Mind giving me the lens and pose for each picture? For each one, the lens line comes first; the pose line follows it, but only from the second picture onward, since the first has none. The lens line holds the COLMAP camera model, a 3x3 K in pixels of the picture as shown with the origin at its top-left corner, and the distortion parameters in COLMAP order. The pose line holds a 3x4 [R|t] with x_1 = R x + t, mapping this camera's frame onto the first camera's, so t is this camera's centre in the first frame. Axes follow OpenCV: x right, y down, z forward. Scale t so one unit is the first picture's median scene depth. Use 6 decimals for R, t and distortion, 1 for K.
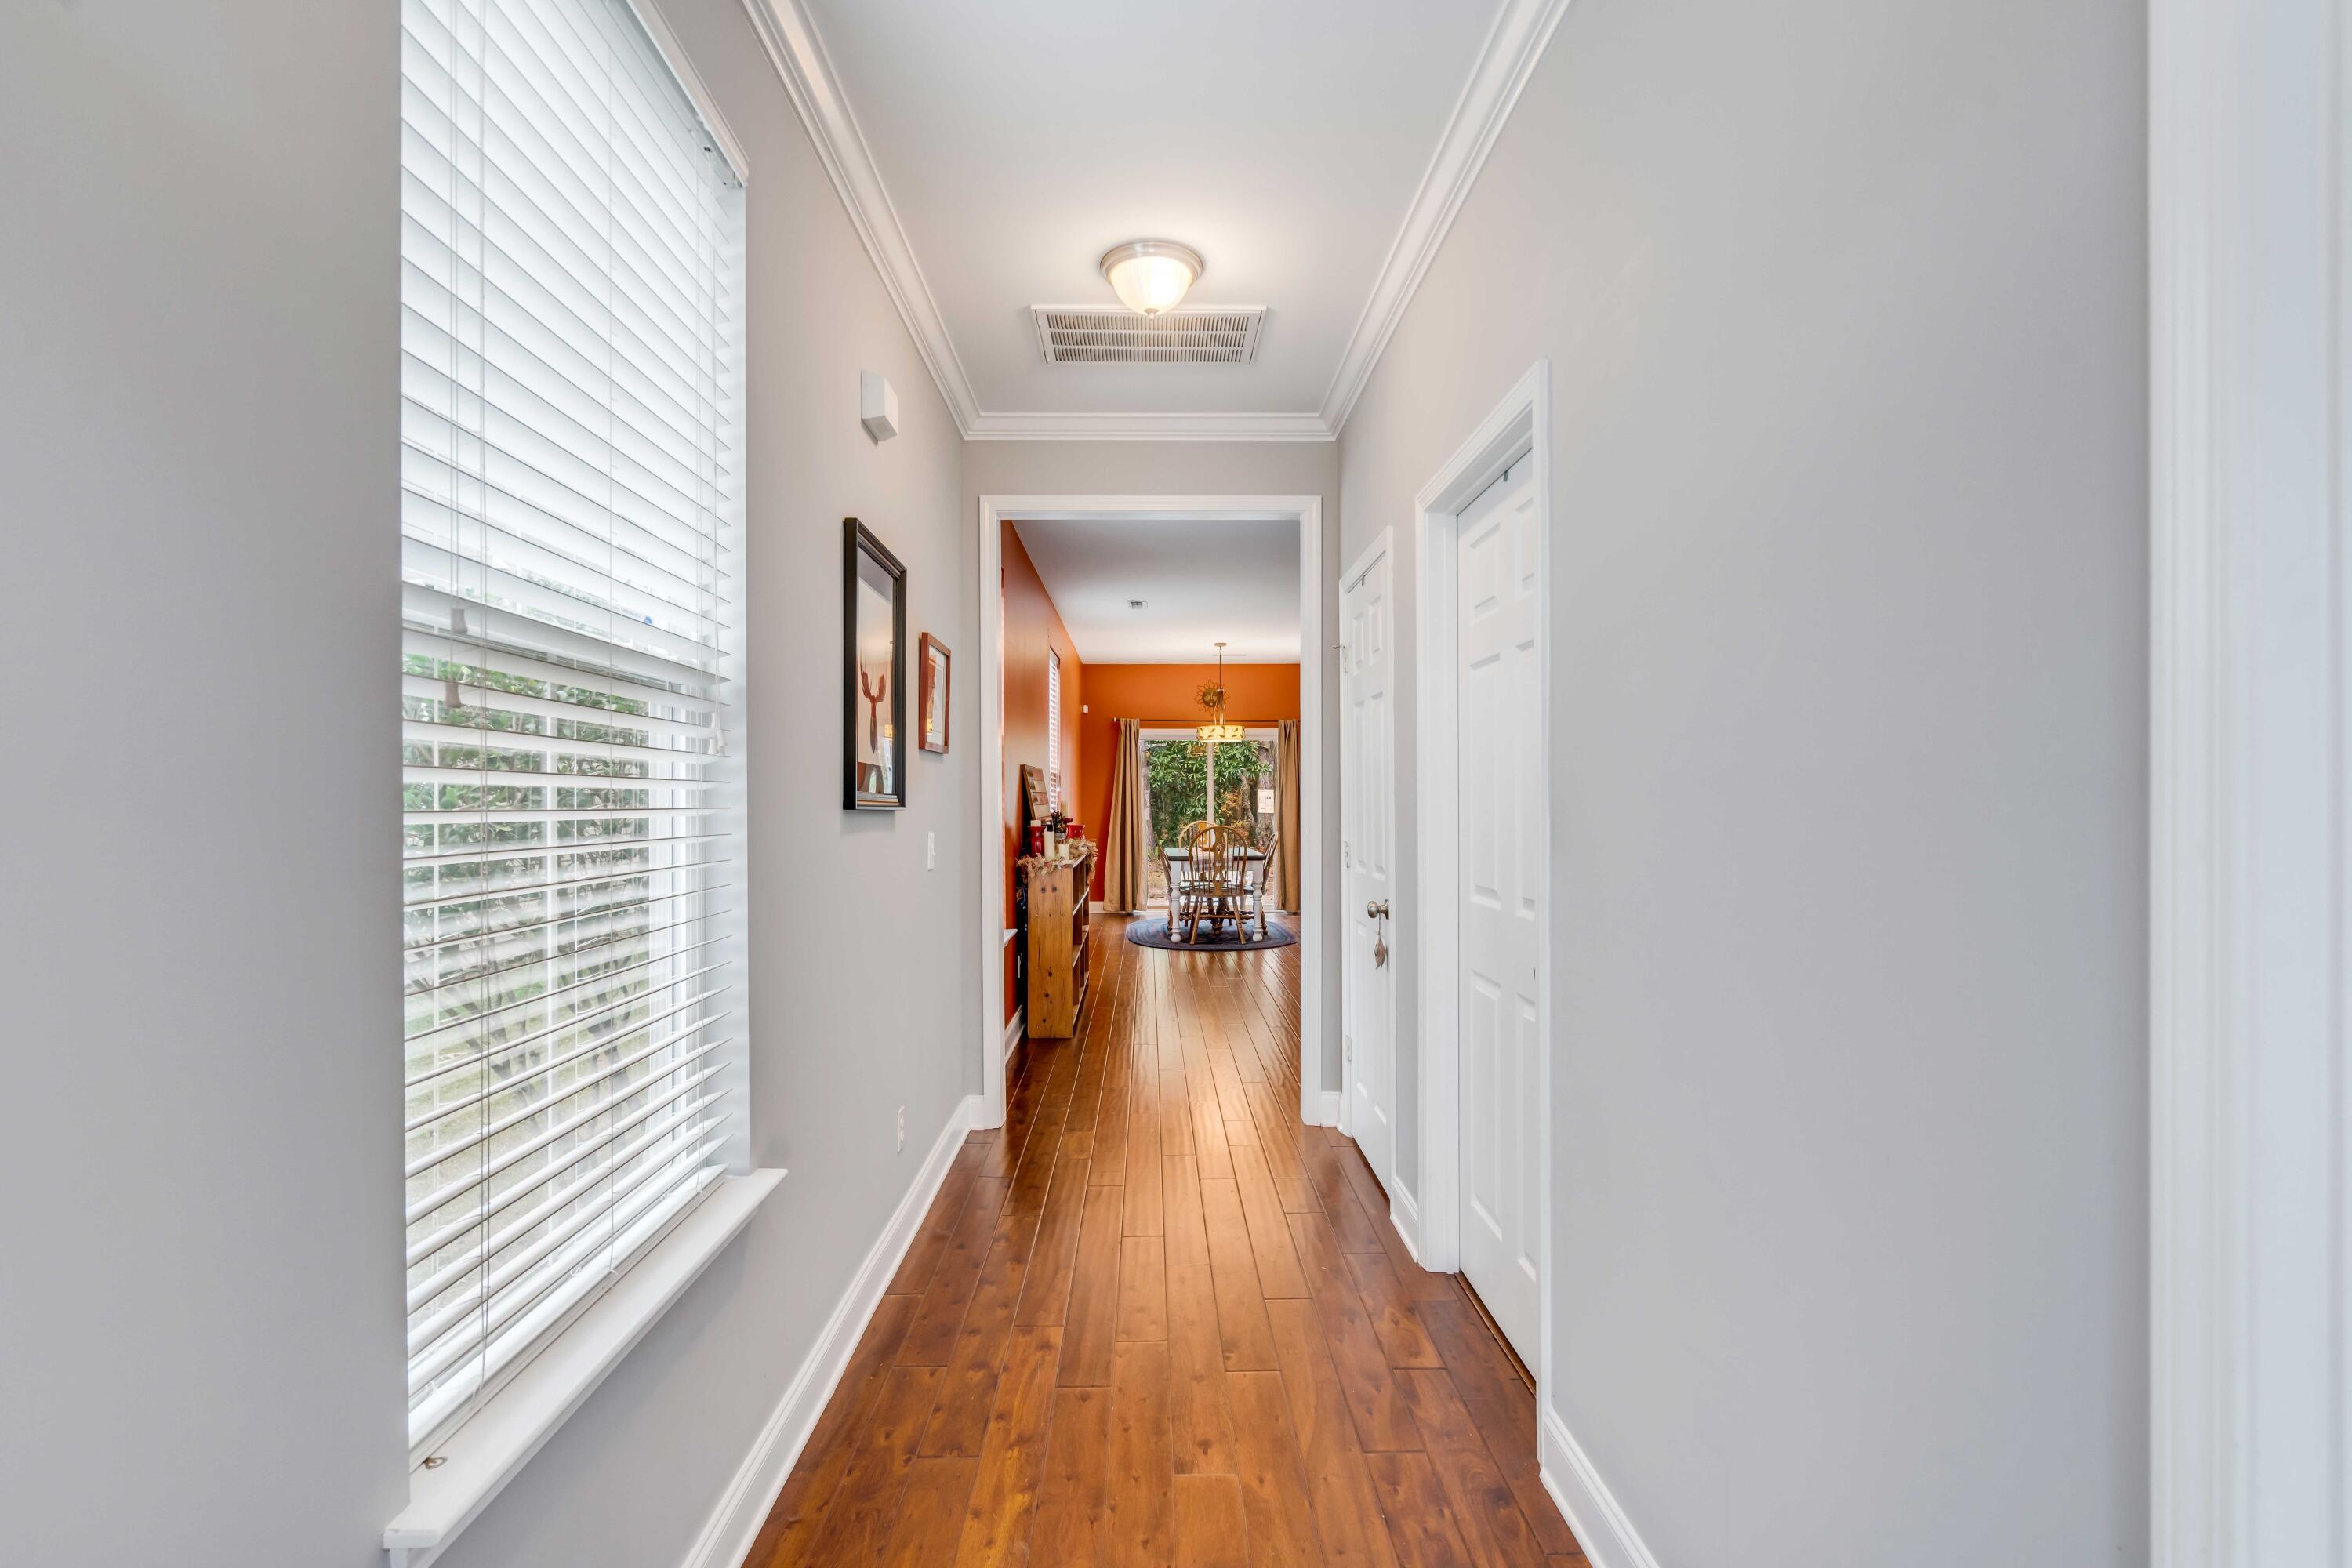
lens RADIAL K [[1080.3, 0, 1157.5], [0, 1080.3, 805.3], [0, 0, 1]] dist [-0.001310, -0.000039]
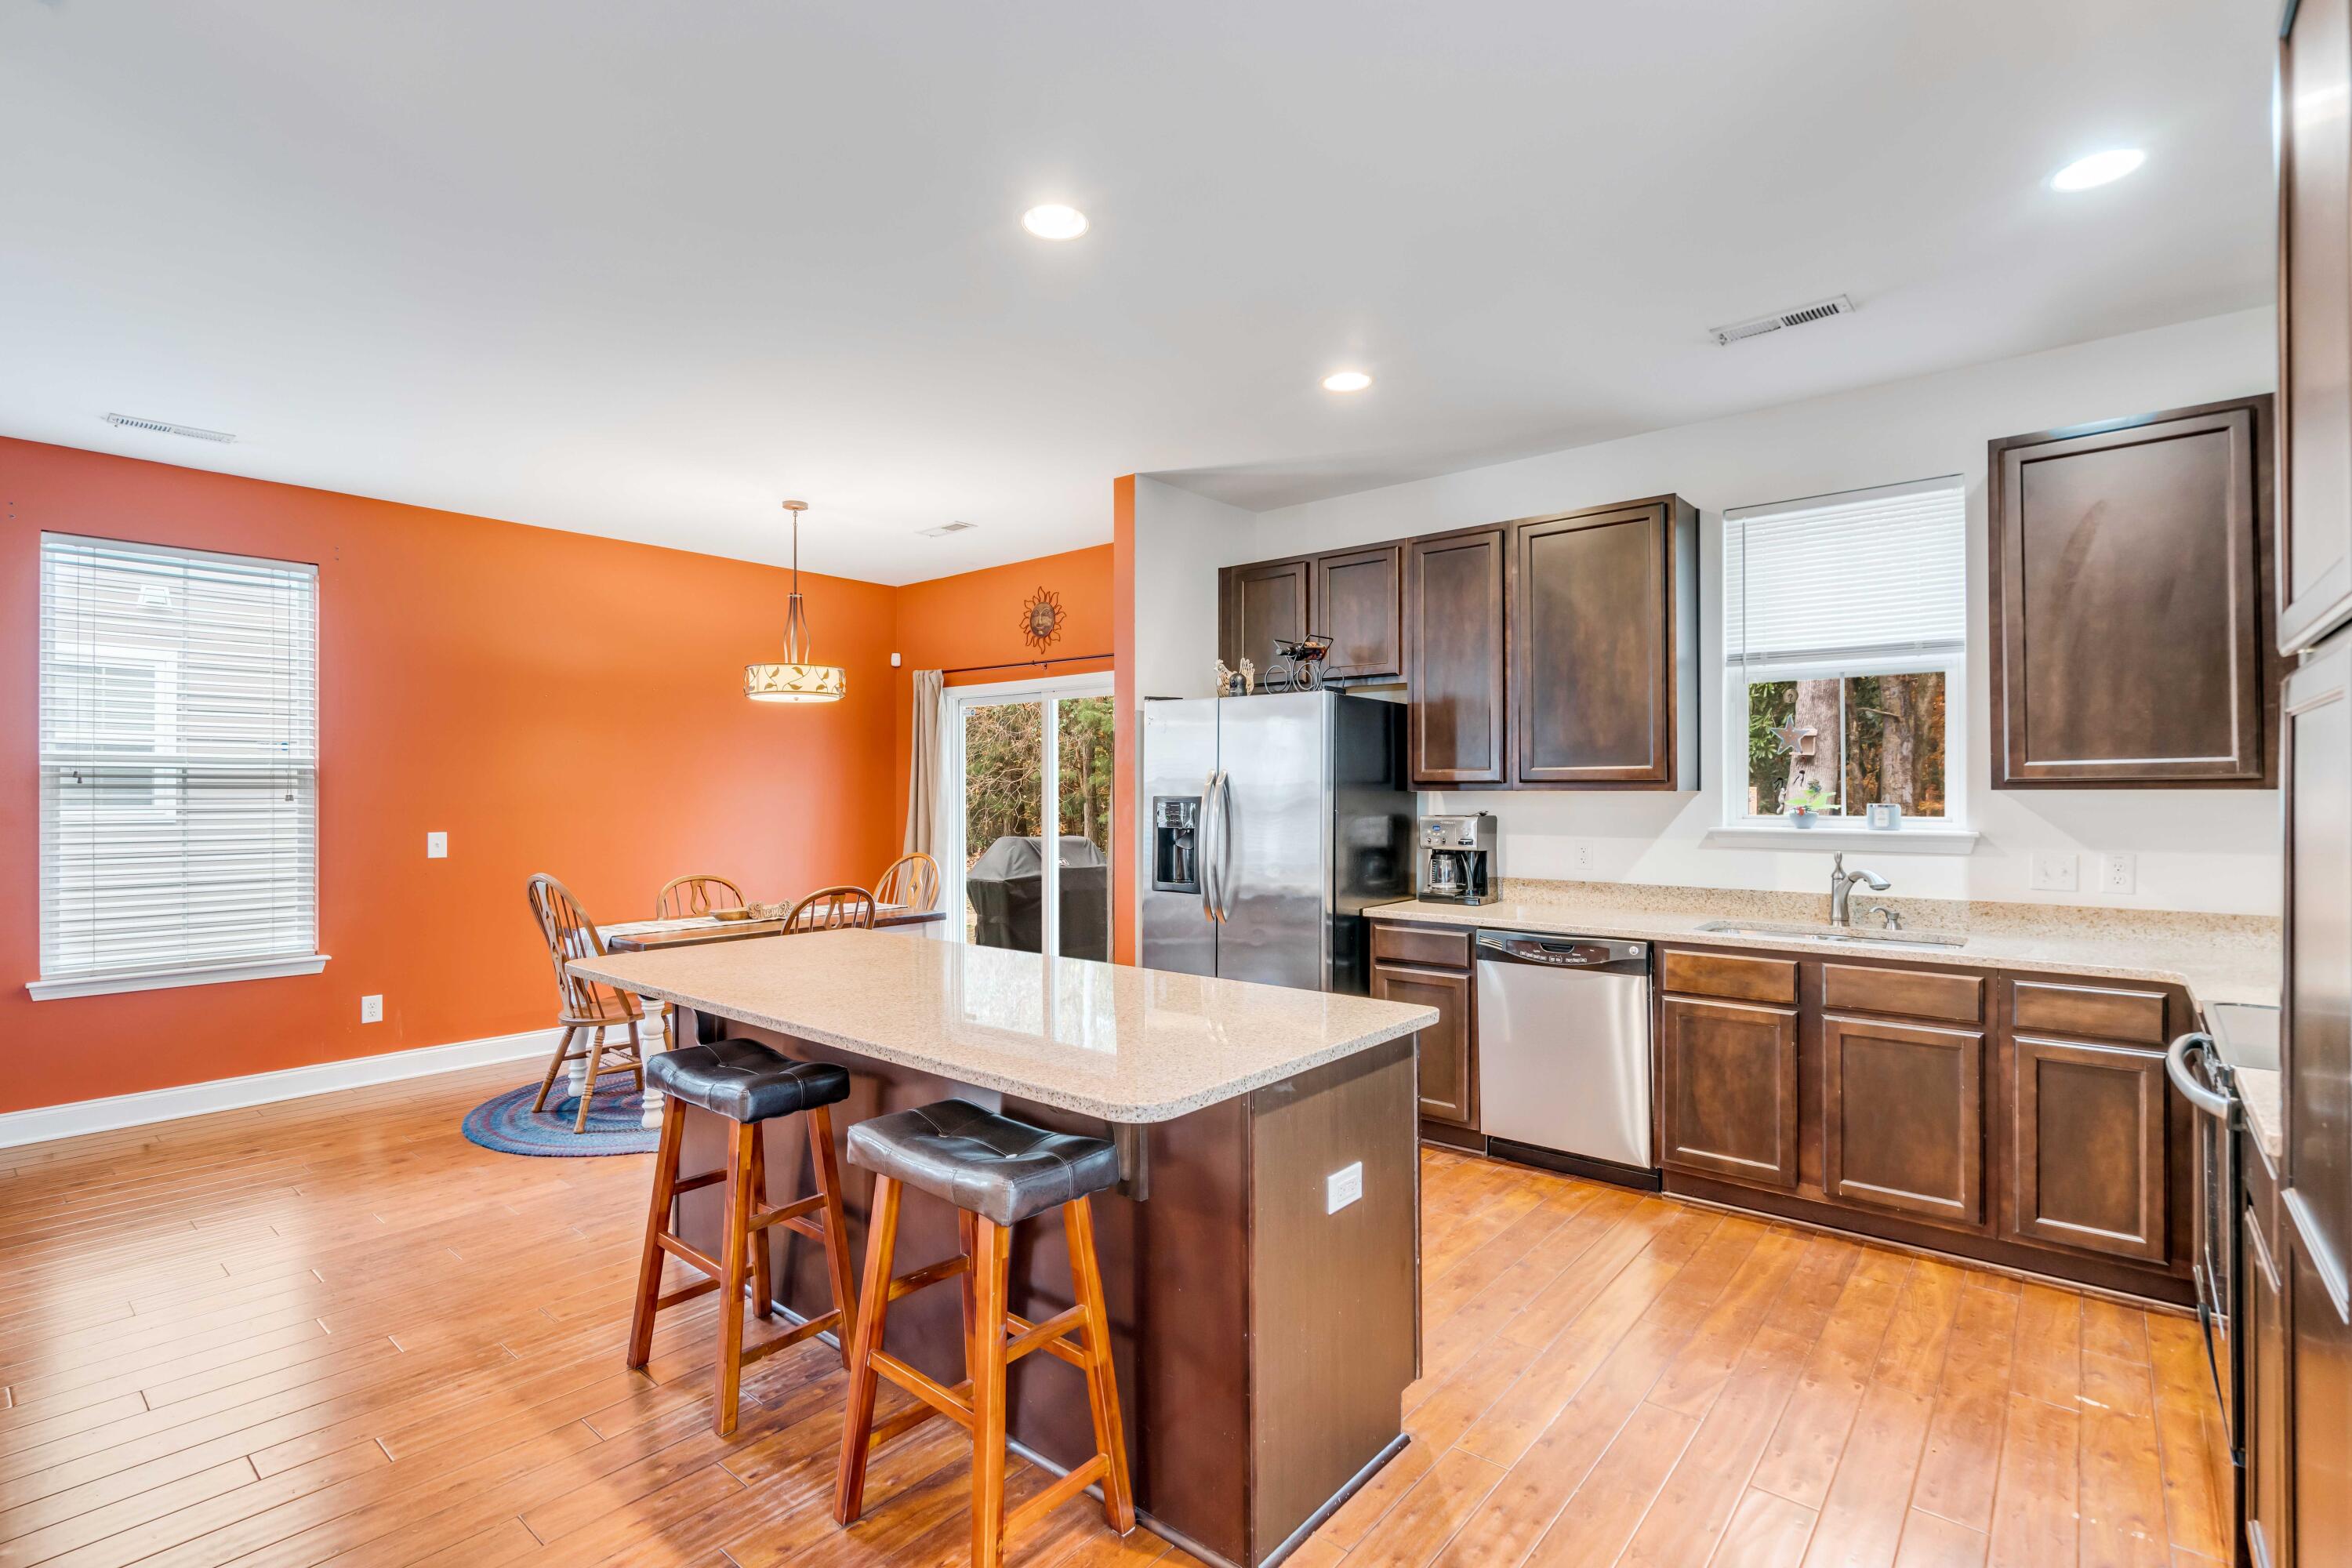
lens RADIAL K [[1082.7, 0, 1176.0], [0, 1082.7, 784.0], [0, 0, 1]] dist [-0.001040, -0.000081]
pose [[0.762356, -0.003020, -0.647151, 0.453103], [-0.005469, 0.999923, -0.011108, -0.013310], [0.647135, 0.012008, 0.762281, 0.642280]]
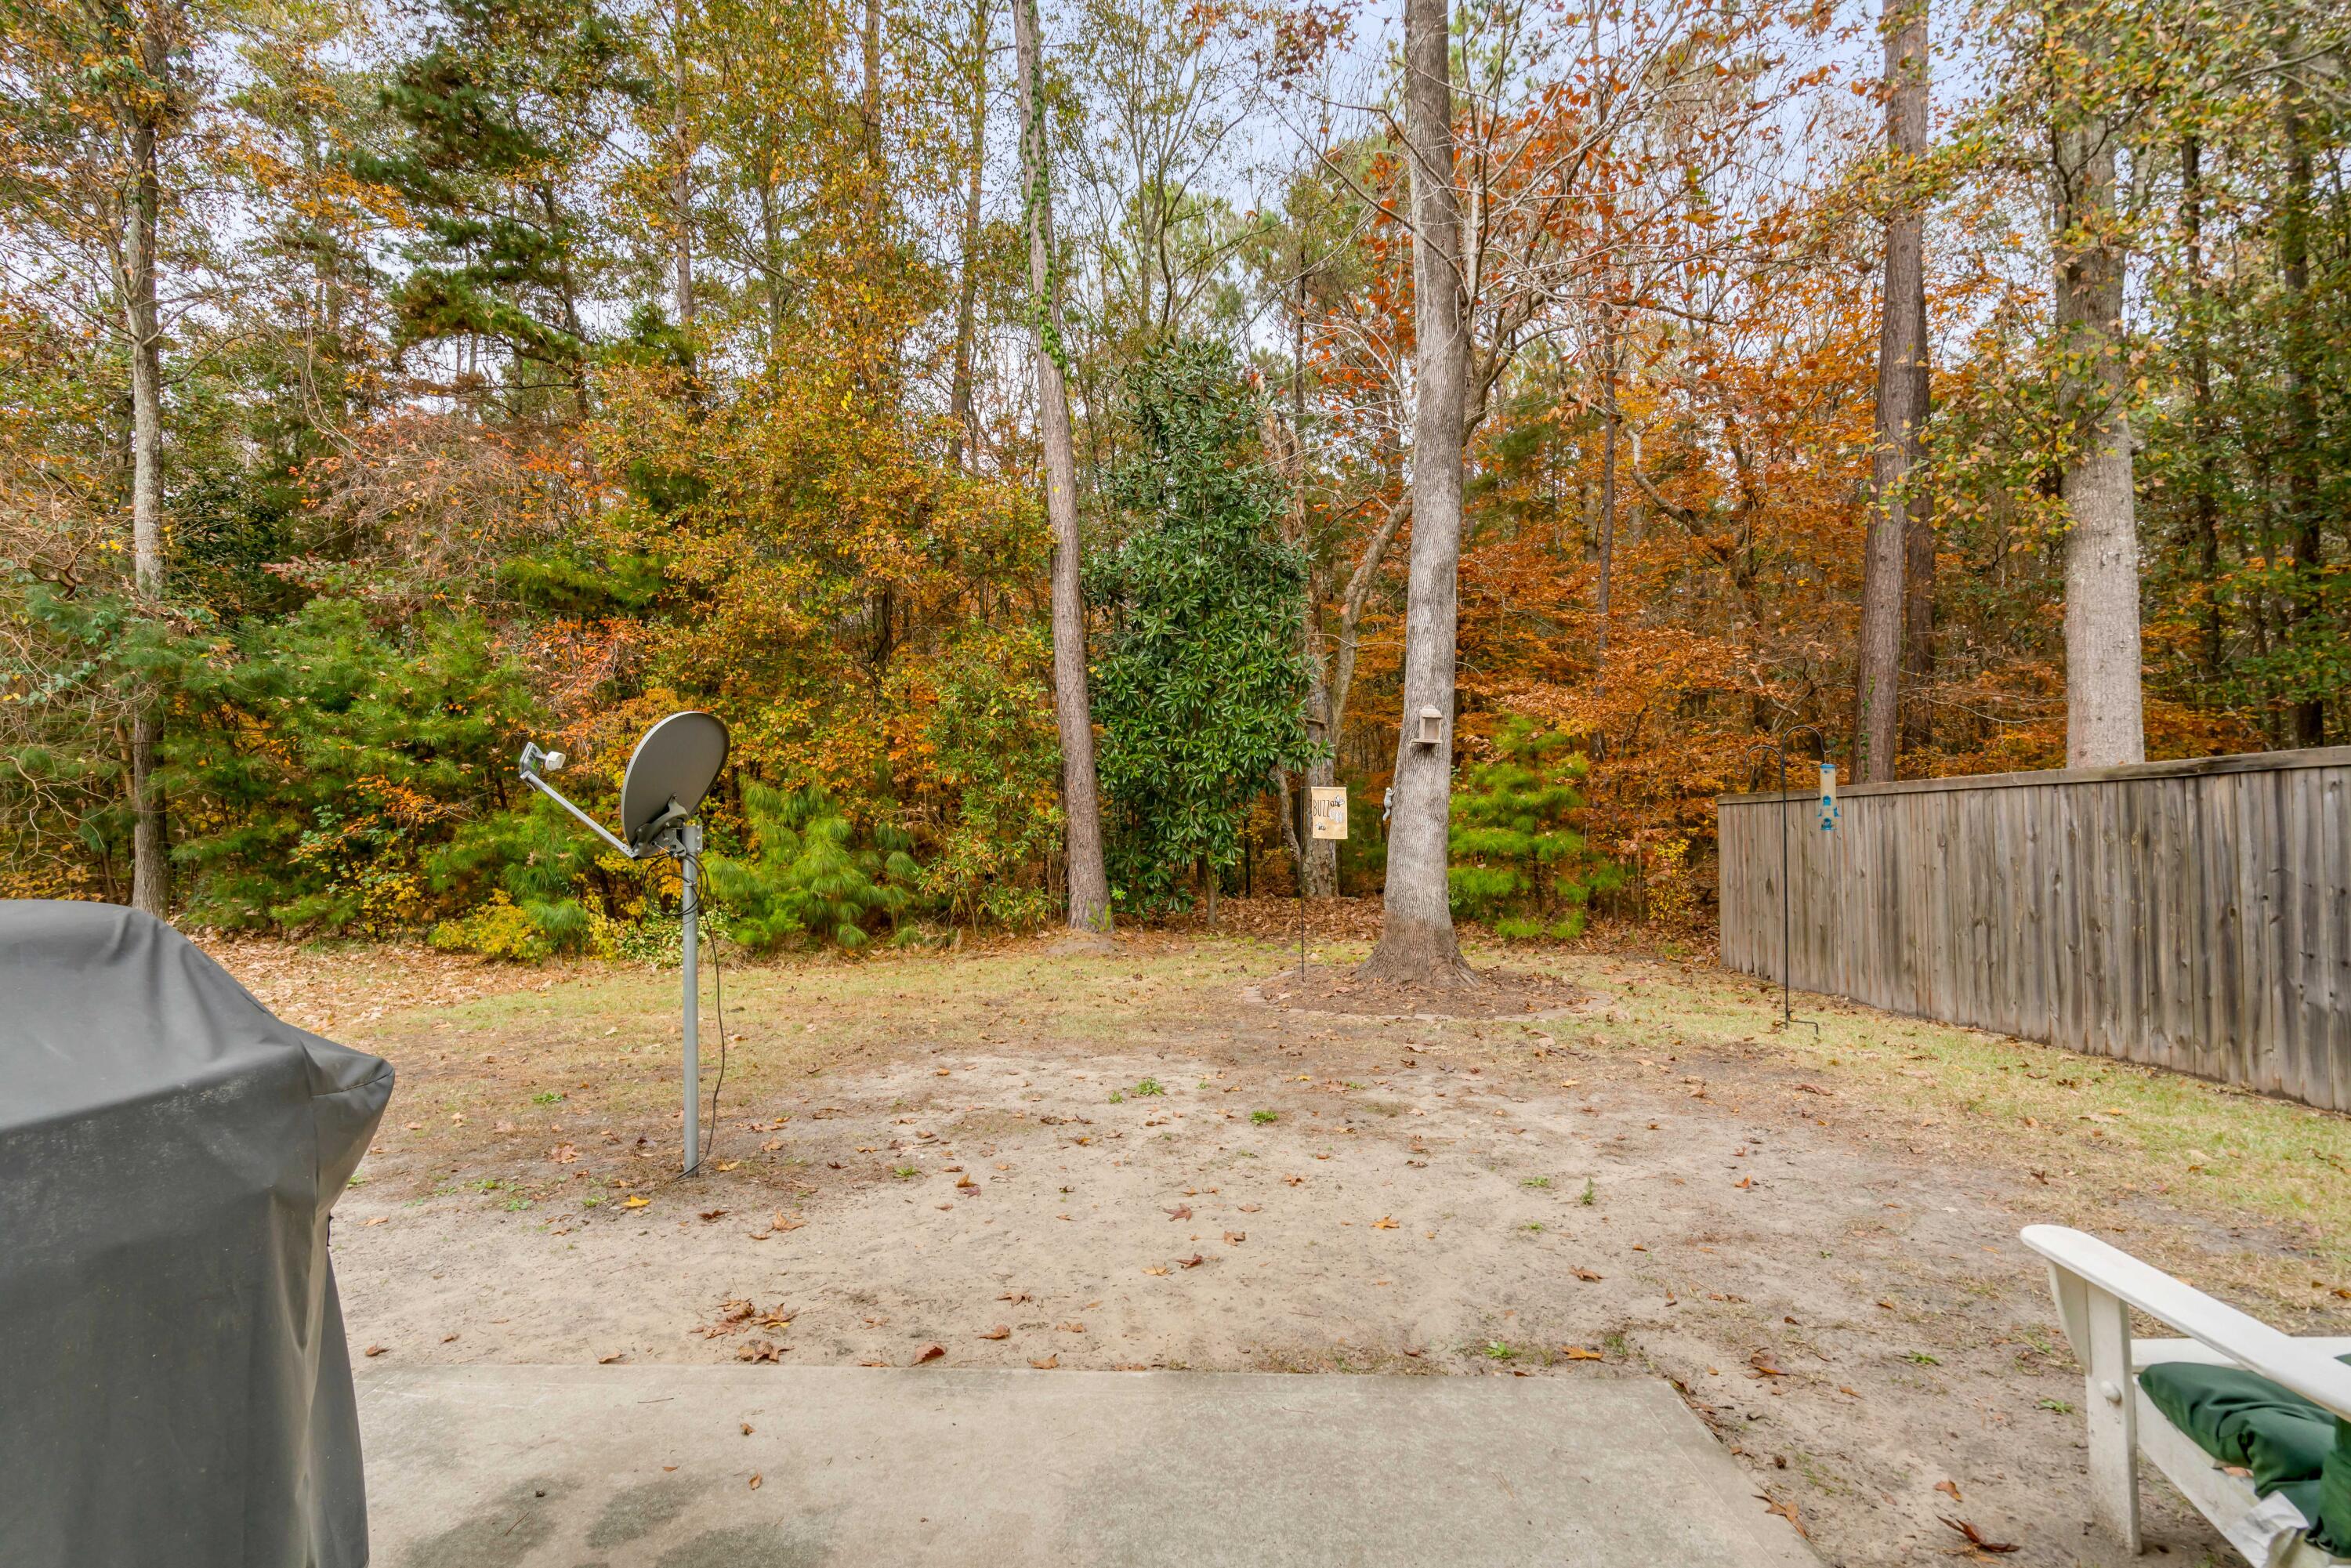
lens RADIAL K [[1079.8, 0, 1157.0], [0, 1079.8, 805.3], [0, 0, 1]] dist [-0.001310, -0.000039]
pose [[0.999146, -0.002685, -0.041241, 0.089817], [0.001781, 0.999758, -0.021941, 0.005423], [0.041290, 0.021849, 0.998908, 1.024257]]
